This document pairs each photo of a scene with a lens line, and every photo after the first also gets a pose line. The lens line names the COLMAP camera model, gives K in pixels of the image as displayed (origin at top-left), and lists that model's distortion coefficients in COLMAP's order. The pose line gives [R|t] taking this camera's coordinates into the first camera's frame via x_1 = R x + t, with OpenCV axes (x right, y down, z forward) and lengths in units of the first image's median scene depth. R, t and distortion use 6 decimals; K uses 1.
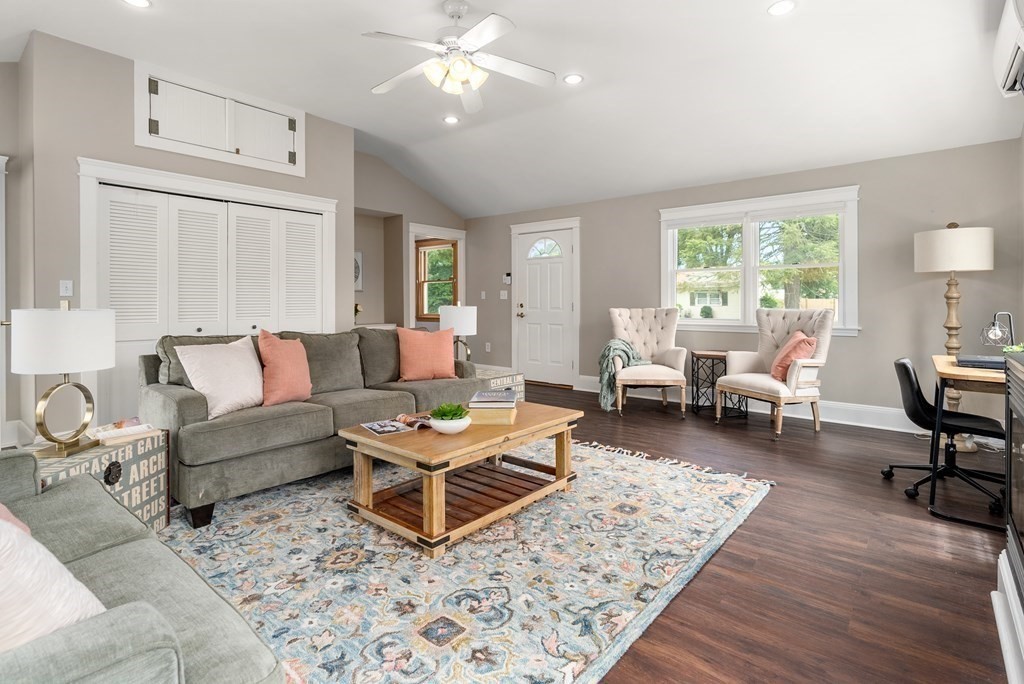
lens RADIAL K [[508.3, 0, 503.7], [0, 508.3, 303.6], [0, 0, 1]] dist [-0.004146, 0.000086]
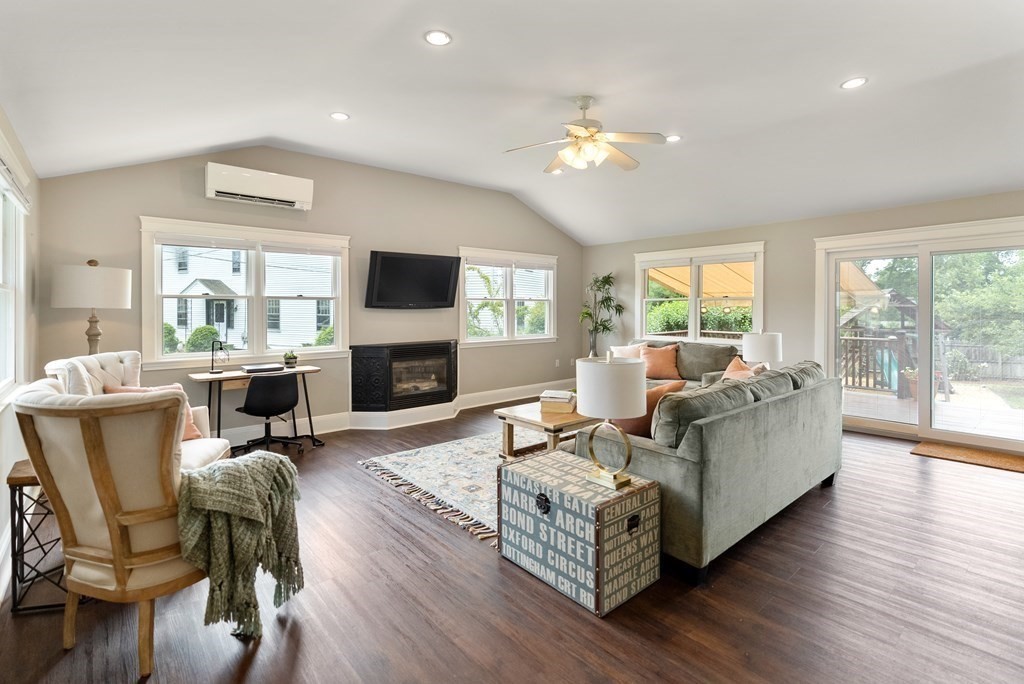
lens RADIAL K [[472.4, 0, 505.8], [0, 472.4, 310.3], [0, 0, 1]] dist [-0.000403, 0.000082]
pose [[-0.987451, 0.005781, 0.157822, -0.106881], [0.006675, 0.999965, 0.005130, -0.092852], [-0.157787, 0.006120, -0.987454, 2.794468]]
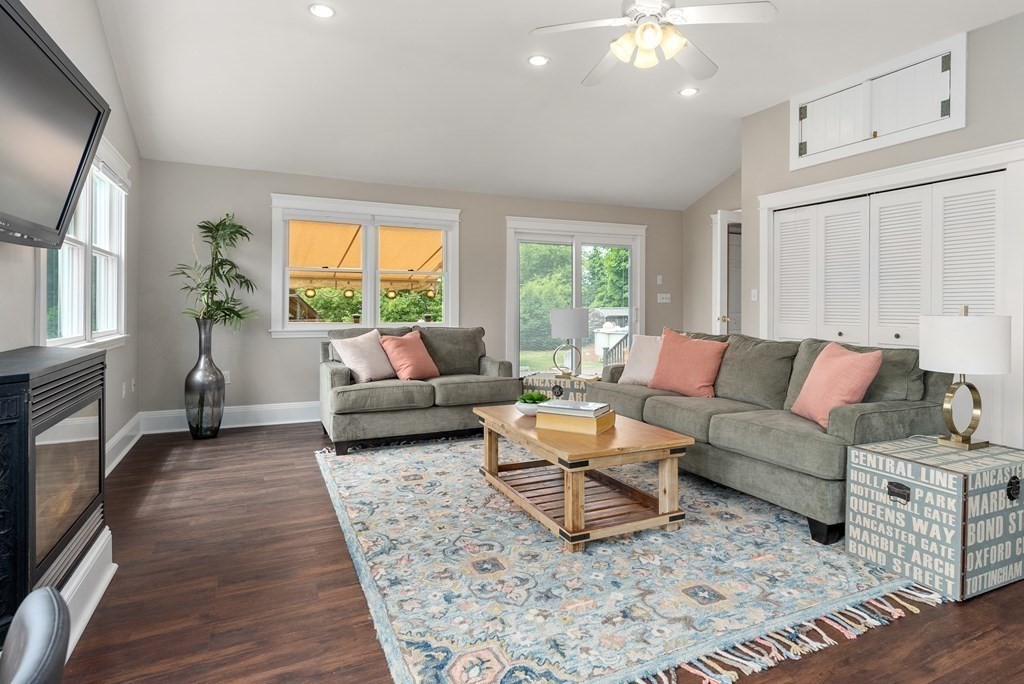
lens RADIAL K [[554.9, 0, 522.2], [0, 554.9, 307.2], [0, 0, 1]] dist [-0.001451, -0.000264]
pose [[-0.411910, 0.002997, -0.911220, 1.100534], [-0.006596, 0.999959, 0.006271, -0.005630], [0.911201, 0.008594, -0.411873, 1.531421]]
